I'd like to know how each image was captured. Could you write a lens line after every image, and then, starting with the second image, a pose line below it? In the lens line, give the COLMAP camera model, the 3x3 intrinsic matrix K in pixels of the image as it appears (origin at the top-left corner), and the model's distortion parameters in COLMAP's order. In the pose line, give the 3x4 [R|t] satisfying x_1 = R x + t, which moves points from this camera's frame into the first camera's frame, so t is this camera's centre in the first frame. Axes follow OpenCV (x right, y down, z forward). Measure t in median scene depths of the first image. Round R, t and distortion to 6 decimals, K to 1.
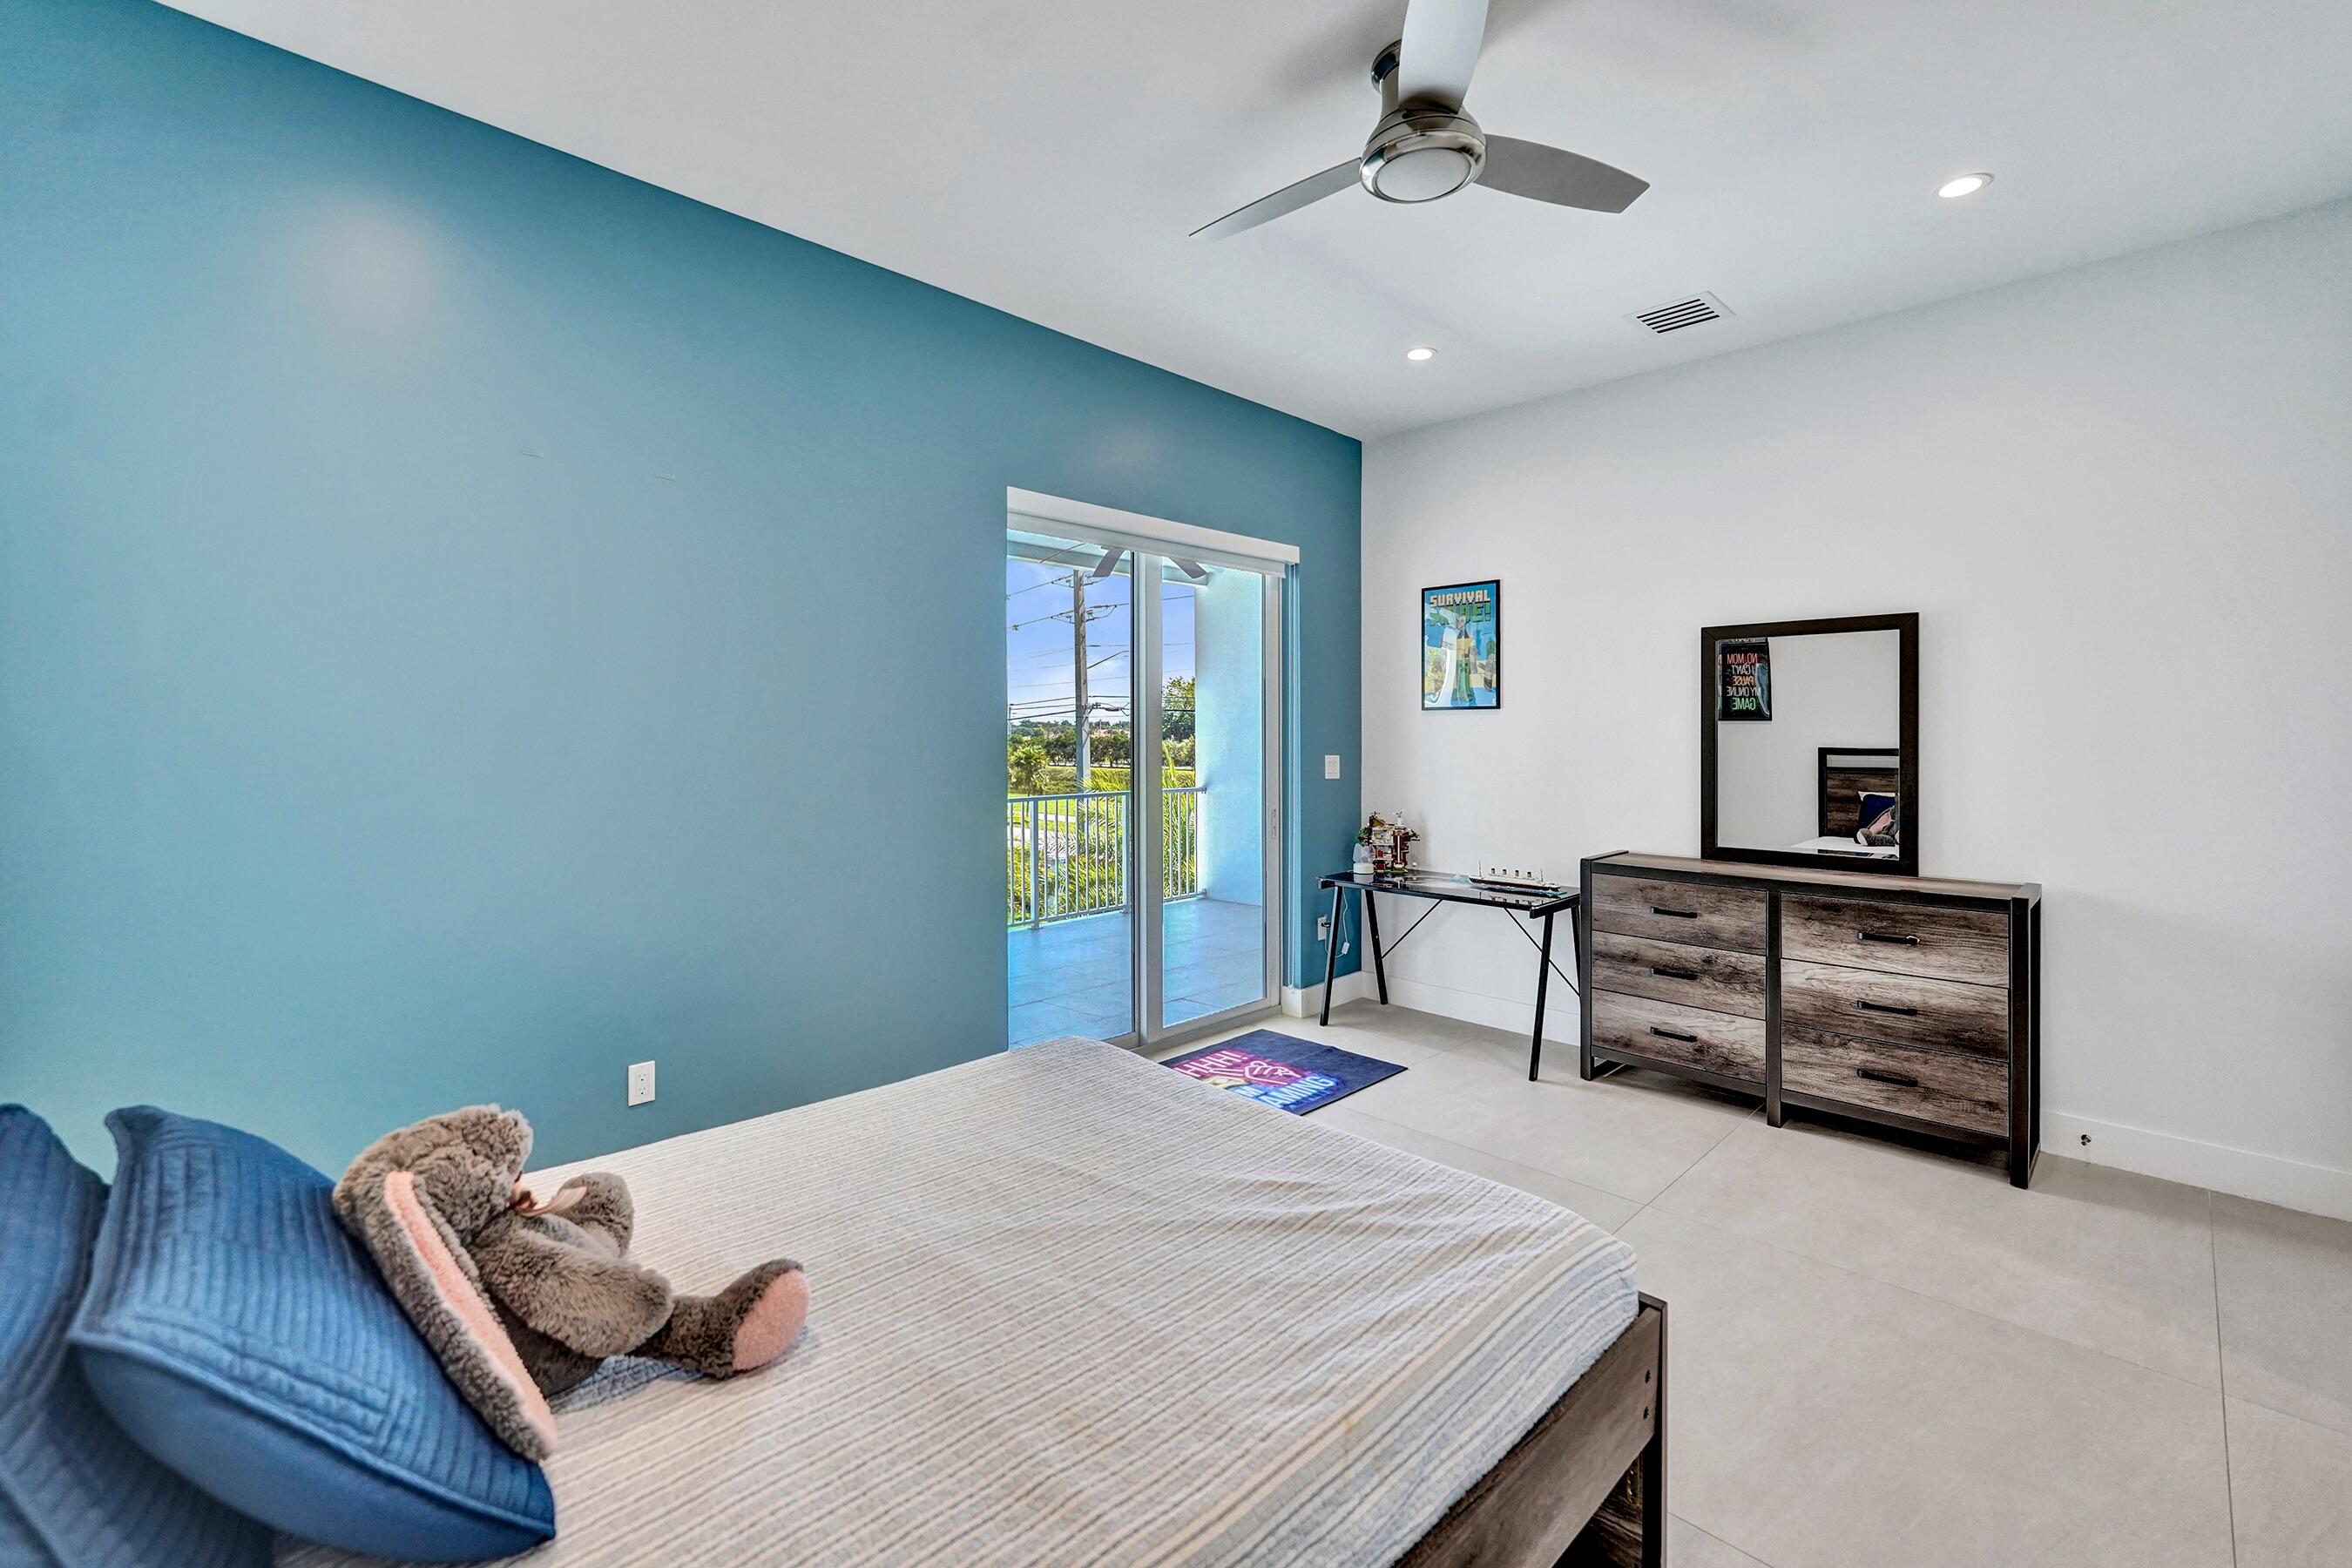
lens RADIAL K [[979.7, 0, 1166.7], [0, 979.7, 738.1], [0, 0, 1]] dist [-0.025003, 0.002249]
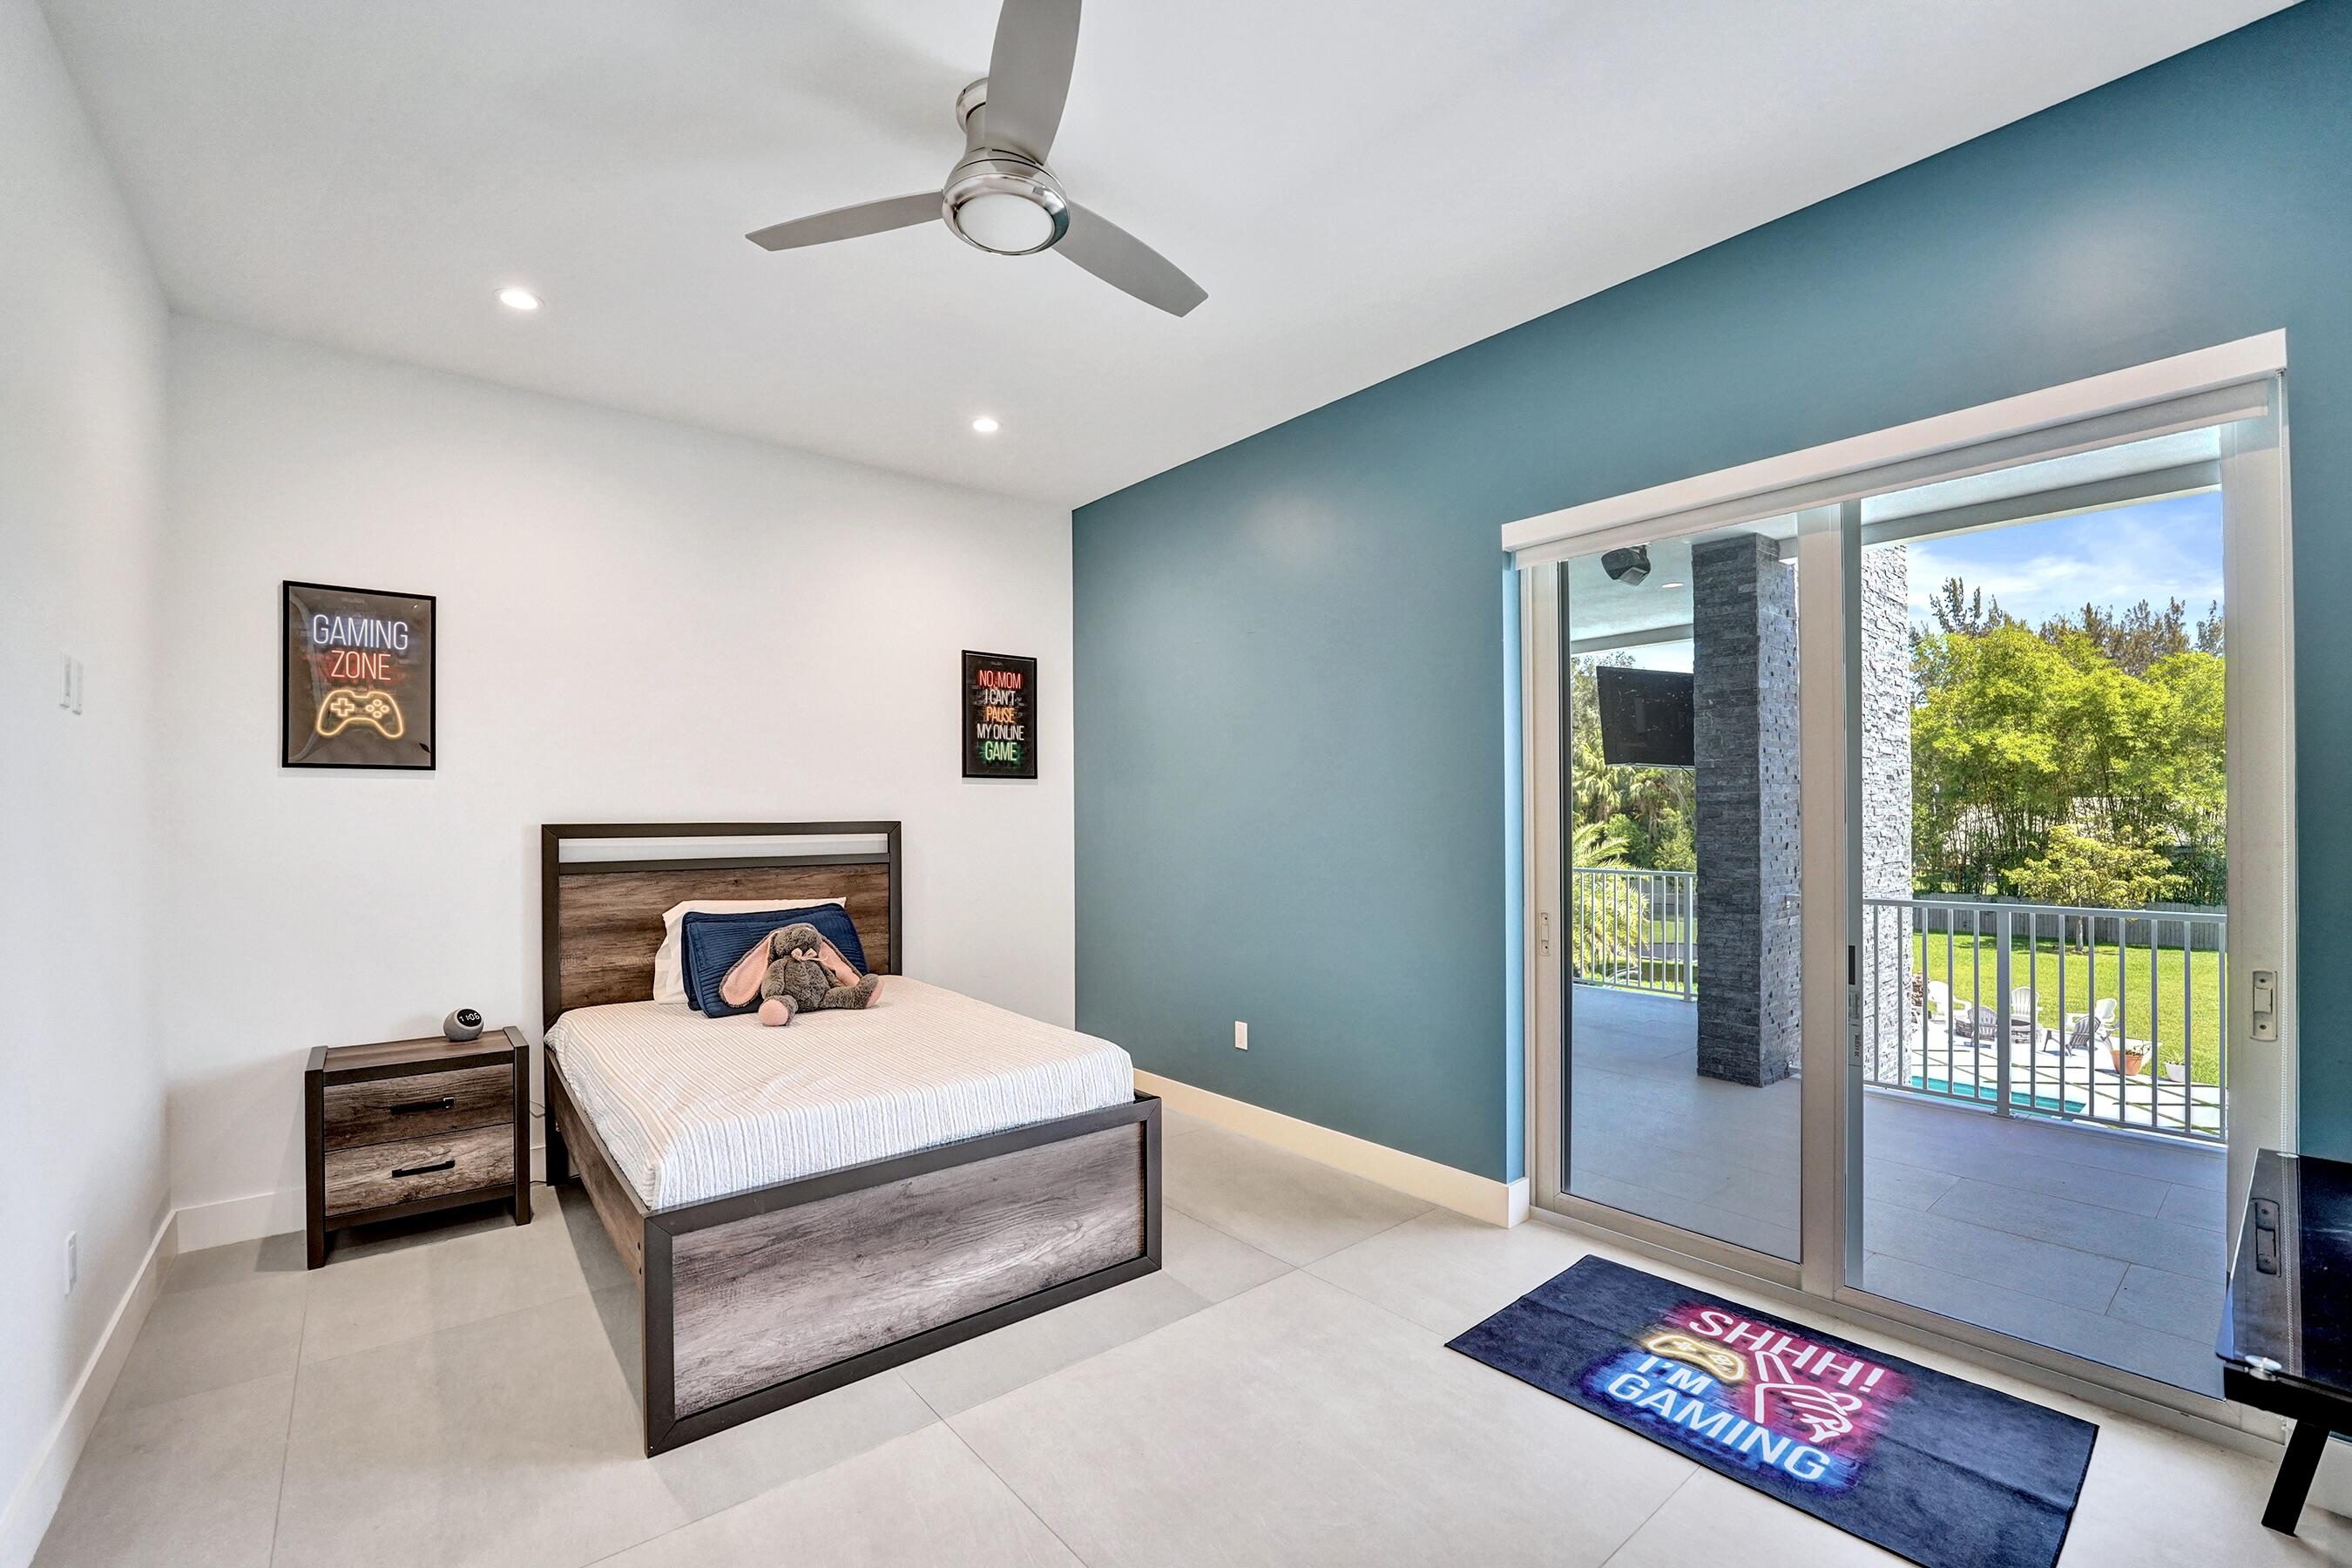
lens RADIAL K [[979.7, 0, 1179.5], [0, 979.7, 797.2], [0, 0, 1]] dist [-0.025003, 0.002249]
pose [[-0.078155, -0.017062, -0.996795, 0.694227], [0.001176, 0.999851, -0.017207, 0.001224], [0.996940, -0.002517, -0.078124, 0.693466]]
